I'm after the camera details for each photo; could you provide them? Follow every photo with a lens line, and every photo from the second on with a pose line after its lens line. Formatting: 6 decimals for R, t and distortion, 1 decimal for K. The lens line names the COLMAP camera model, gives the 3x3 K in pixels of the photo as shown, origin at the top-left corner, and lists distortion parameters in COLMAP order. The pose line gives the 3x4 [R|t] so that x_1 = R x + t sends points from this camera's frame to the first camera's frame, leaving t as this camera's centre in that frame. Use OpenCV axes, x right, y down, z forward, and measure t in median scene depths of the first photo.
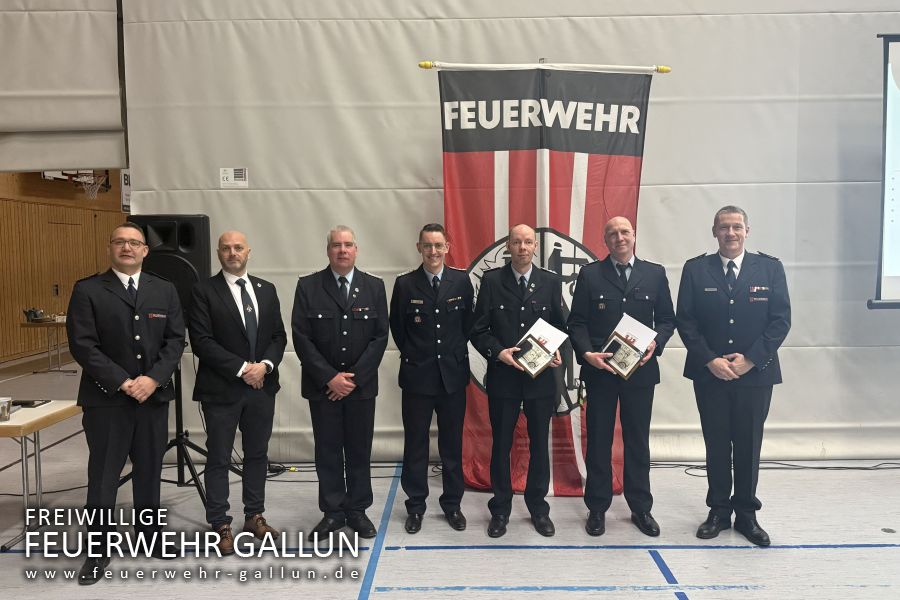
lens RADIAL K [[745.8, 0, 444.5], [0, 745.8, 304.8], [0, 0, 1]] dist [0.079942, -0.137957]
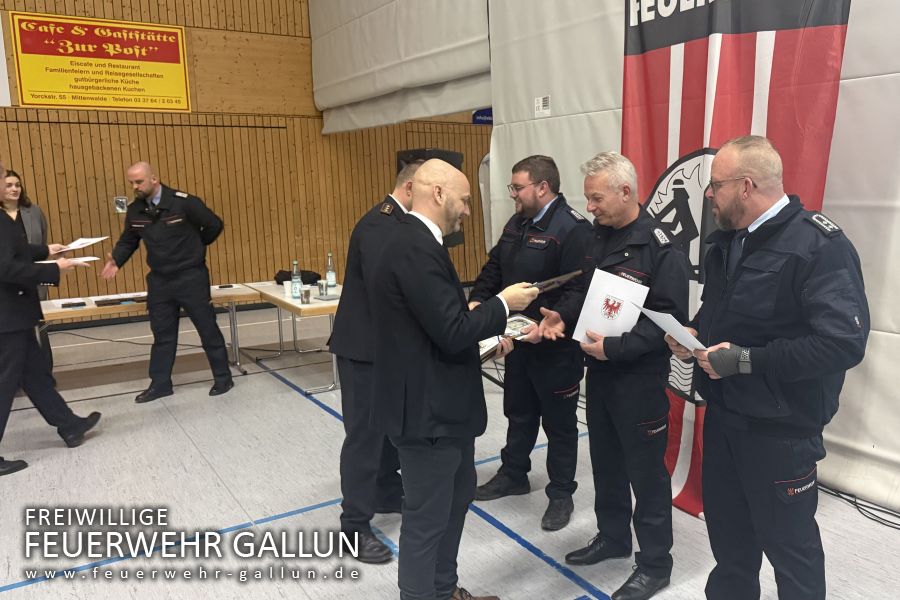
lens RADIAL K [[745.8, 0, 535.2], [0, 745.8, 309.4], [0, 0, 1]] dist [0.079942, -0.137957]
pose [[0.592109, 0.138816, -0.793812, 0.628424], [-0.051781, 0.989570, 0.134425, -0.036929], [0.804193, -0.038490, 0.593121, 0.426573]]
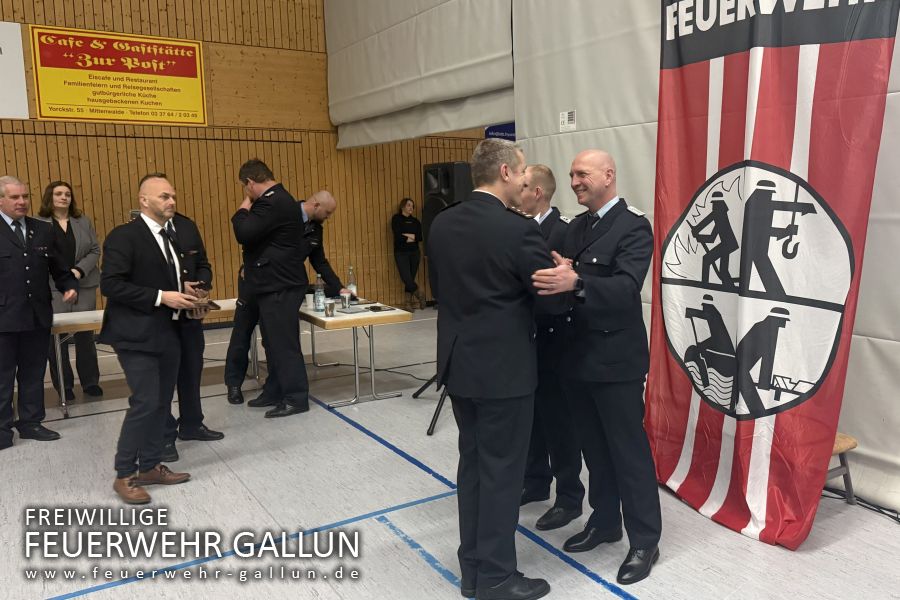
lens RADIAL K [[745.8, 0, 535.0], [0, 745.8, 305.9], [0, 0, 1]] dist [0.079942, -0.137957]
pose [[0.594305, 0.119680, -0.795285, 0.600506], [-0.056301, 0.992631, 0.107305, -0.029047], [0.802266, -0.018996, 0.596664, 0.395750]]
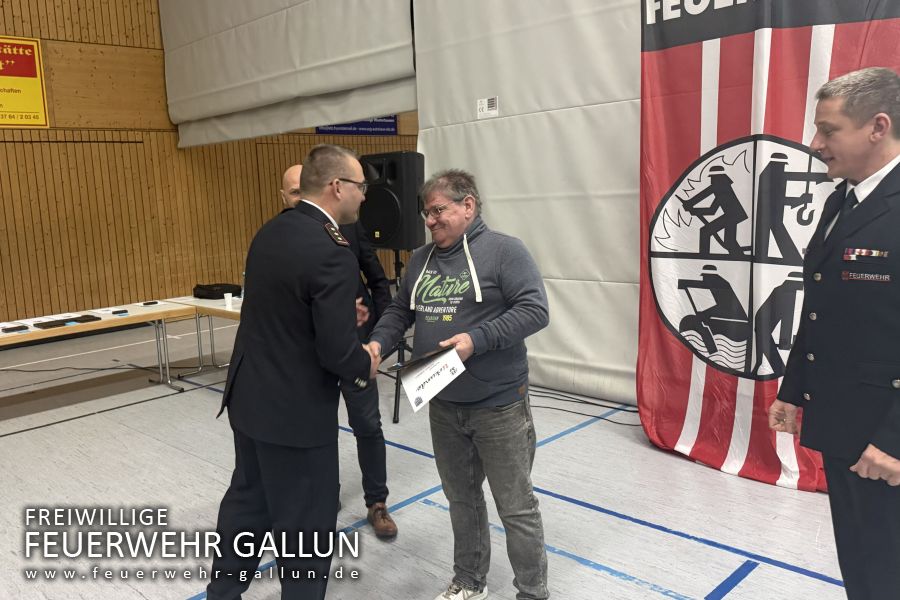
lens RADIAL K [[745.8, 0, 369.4], [0, 745.8, 303.2], [0, 0, 1]] dist [0.079942, -0.137957]
pose [[0.692206, 0.082238, -0.716999, 0.422039], [-0.010473, 0.994526, 0.103959, -0.007052], [0.721624, -0.064452, 0.689278, 0.167887]]
